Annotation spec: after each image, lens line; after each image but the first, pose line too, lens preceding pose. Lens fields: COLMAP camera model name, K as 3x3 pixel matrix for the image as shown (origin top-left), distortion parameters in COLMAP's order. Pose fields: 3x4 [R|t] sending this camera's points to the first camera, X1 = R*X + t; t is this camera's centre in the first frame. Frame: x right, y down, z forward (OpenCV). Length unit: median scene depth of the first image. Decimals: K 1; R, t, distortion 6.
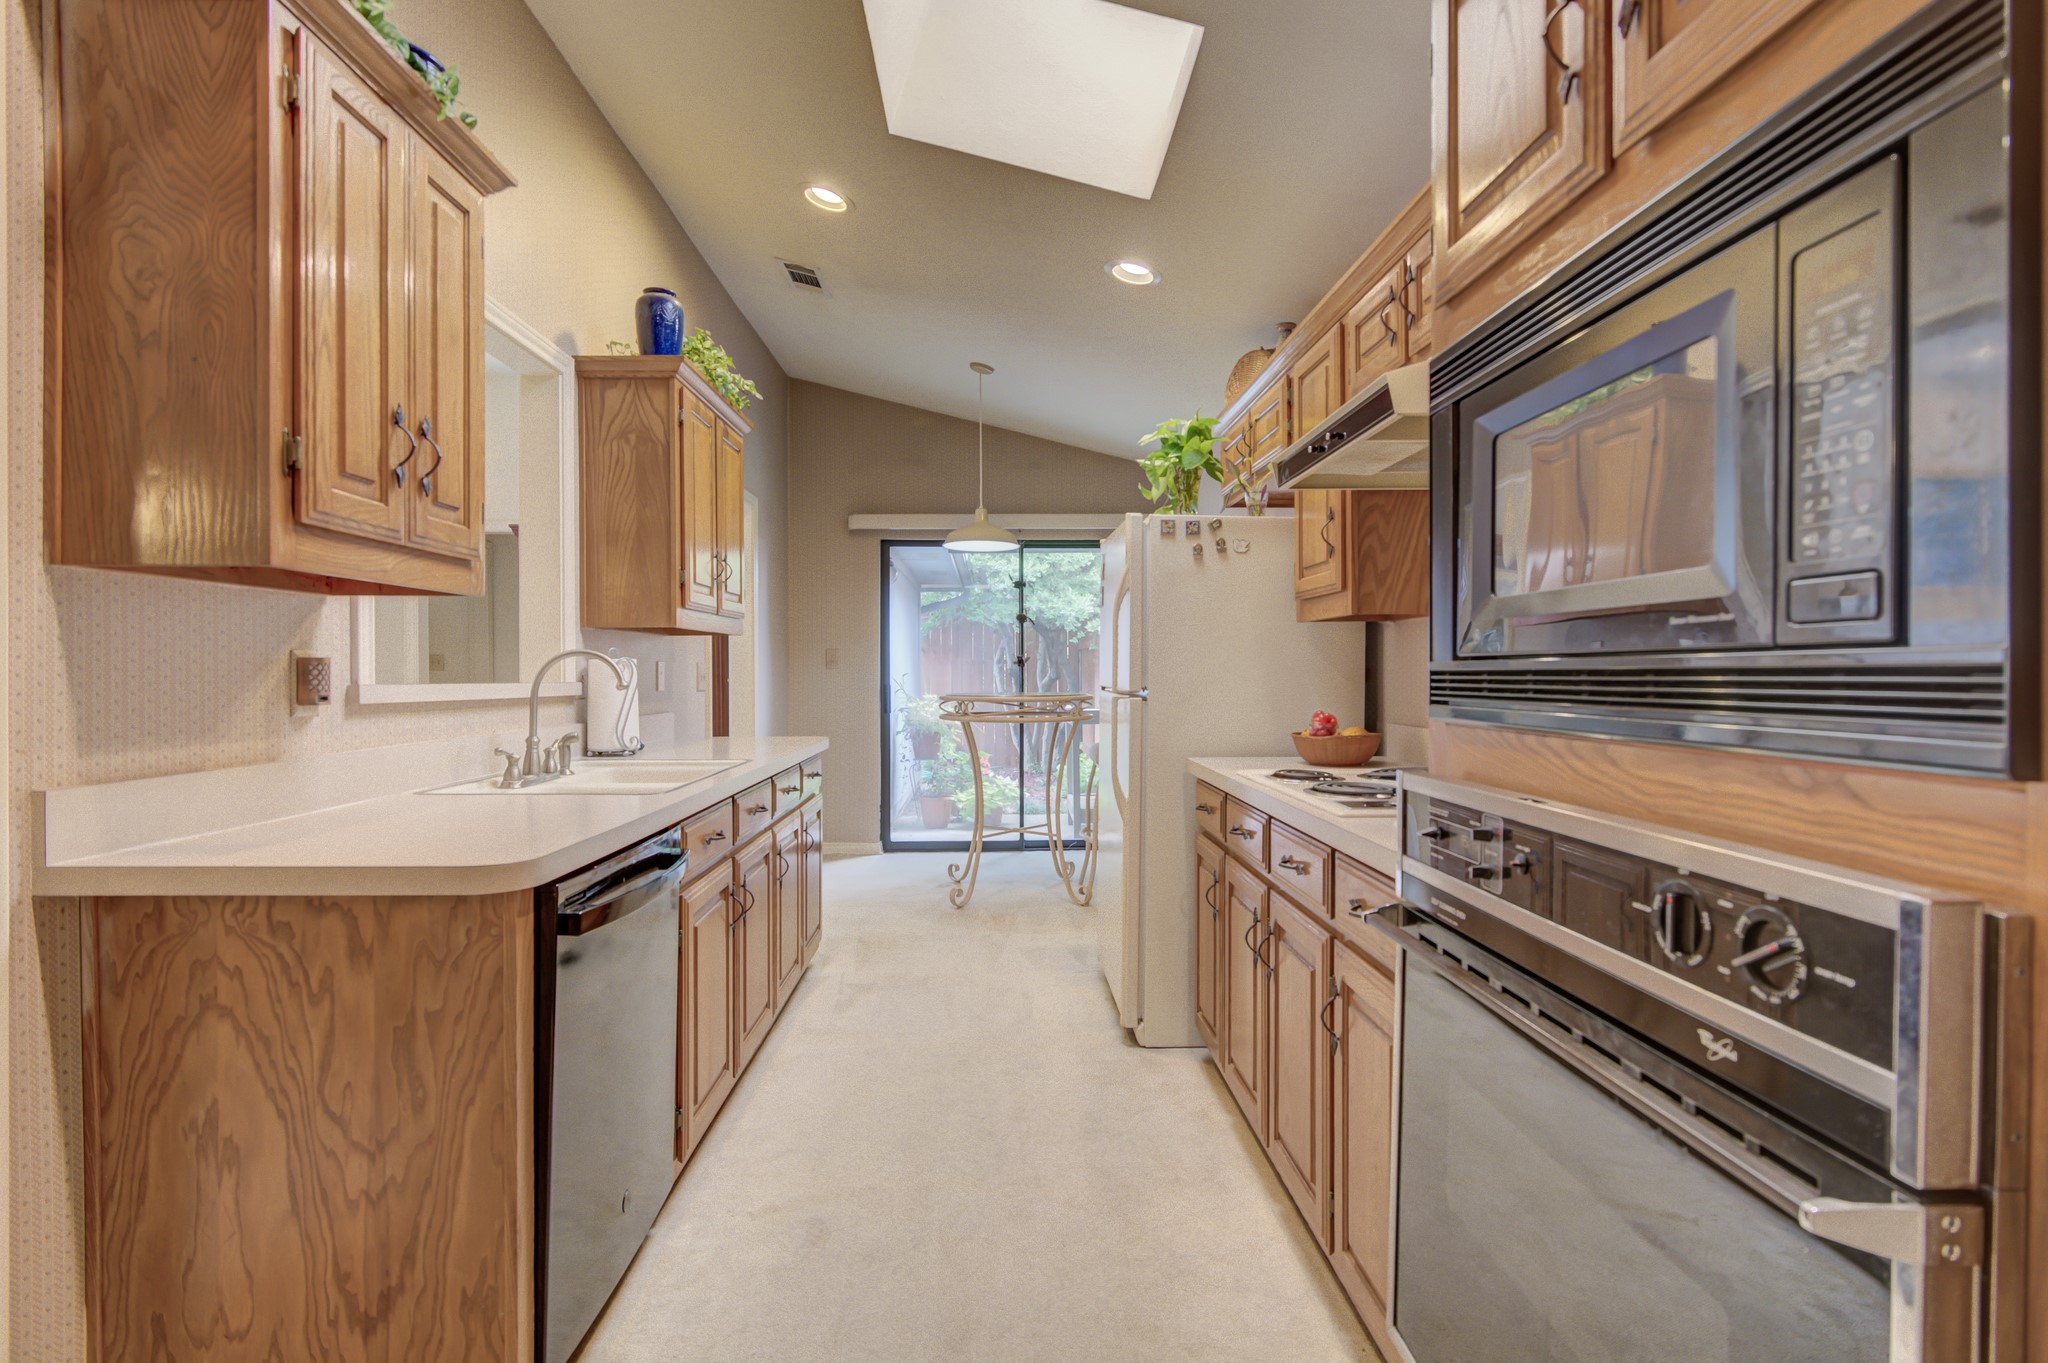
lens RADIAL K [[1002.1, 0, 1034.8], [0, 1002.1, 677.8], [0, 0, 1]] dist [-0.002718, -0.001239]
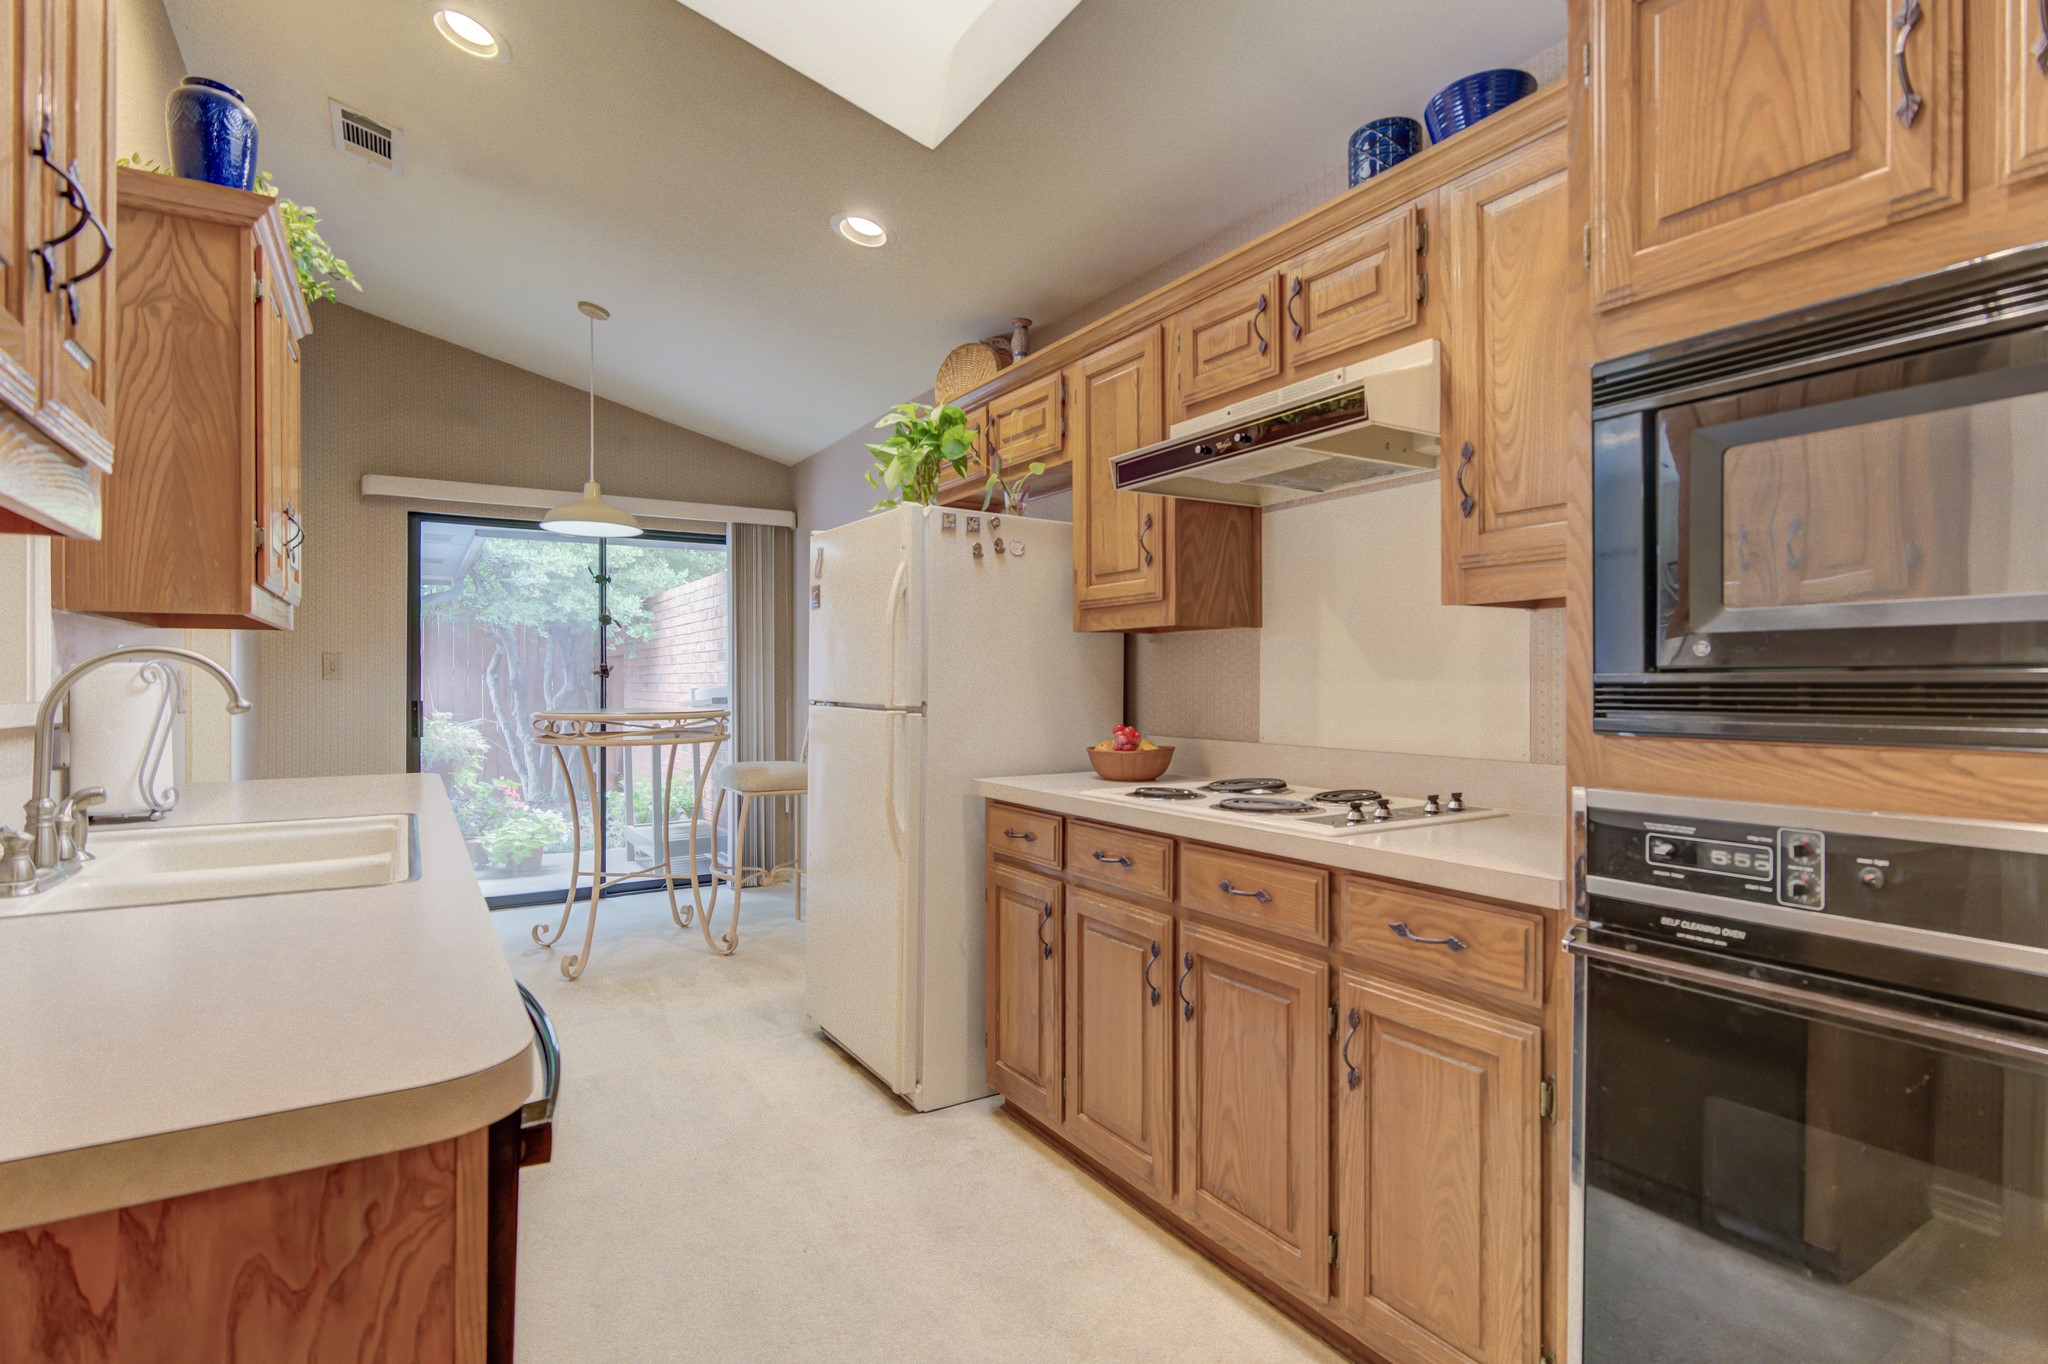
lens RADIAL K [[1002.1, 0, 1034.0], [0, 1002.1, 683.3], [0, 0, 1]] dist [-0.002718, -0.001239]
pose [[0.863480, 0.000257, 0.504383, -0.249809], [0.002835, 0.999982, -0.005362, -0.001372], [-0.504375, 0.006060, 0.863464, 0.192789]]
